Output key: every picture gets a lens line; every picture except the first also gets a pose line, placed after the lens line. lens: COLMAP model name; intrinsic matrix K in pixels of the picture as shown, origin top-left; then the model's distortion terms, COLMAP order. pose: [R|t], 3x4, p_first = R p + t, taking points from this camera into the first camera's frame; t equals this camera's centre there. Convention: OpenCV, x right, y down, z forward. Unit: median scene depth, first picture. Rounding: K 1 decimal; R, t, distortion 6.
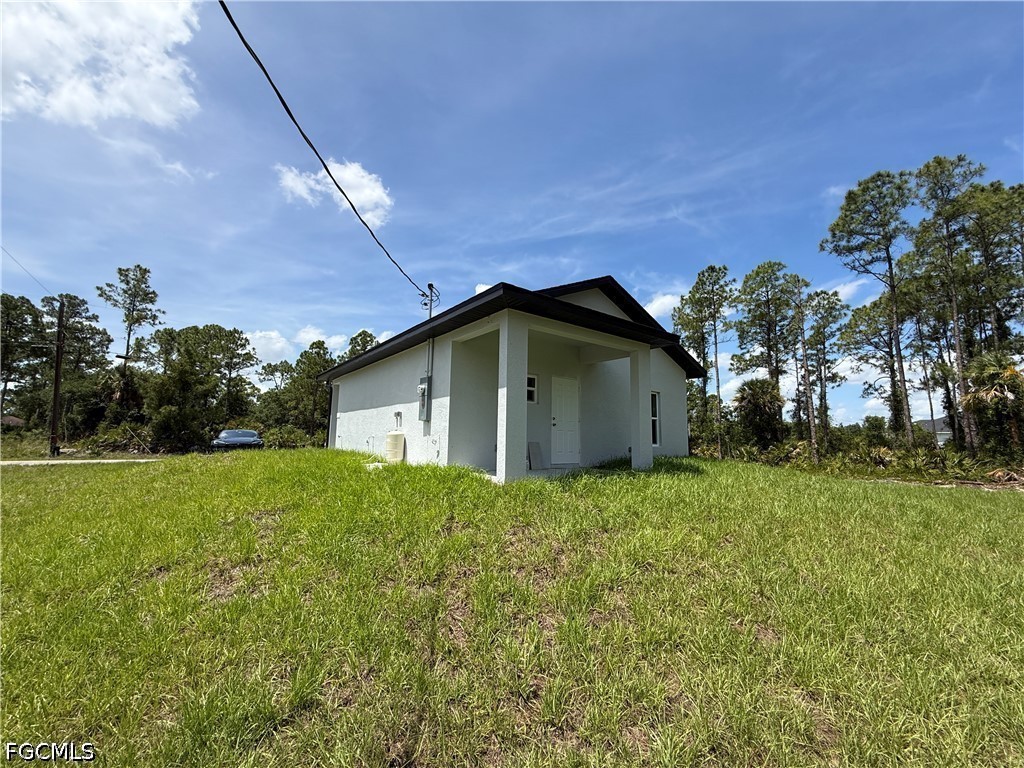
lens RADIAL K [[409.3, 0, 512.2], [0, 409.3, 387.7], [0, 0, 1]] dist [0.002534, -0.000082]
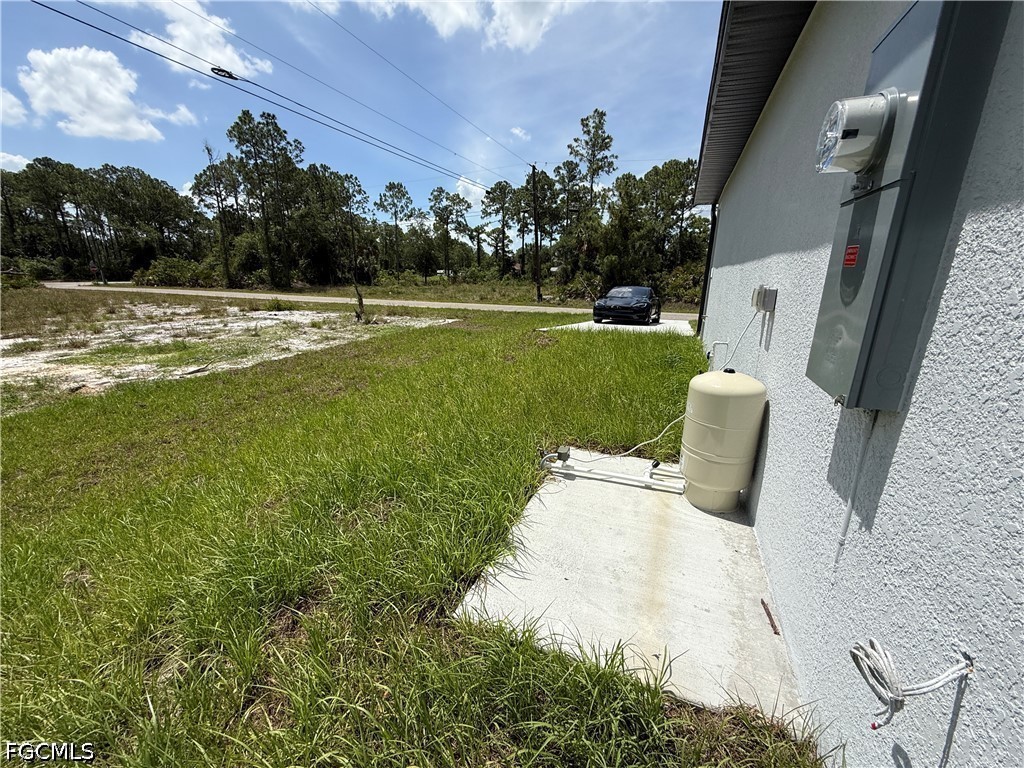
lens RADIAL K [[409.3, 0, 512.2], [0, 409.3, 387.7], [0, 0, 1]] dist [0.002534, -0.000082]
pose [[0.518800, 0.219936, -0.826120, -0.034390], [0.103431, 0.943094, 0.316032, 0.005484], [0.848616, -0.249404, 0.466528, 0.180948]]
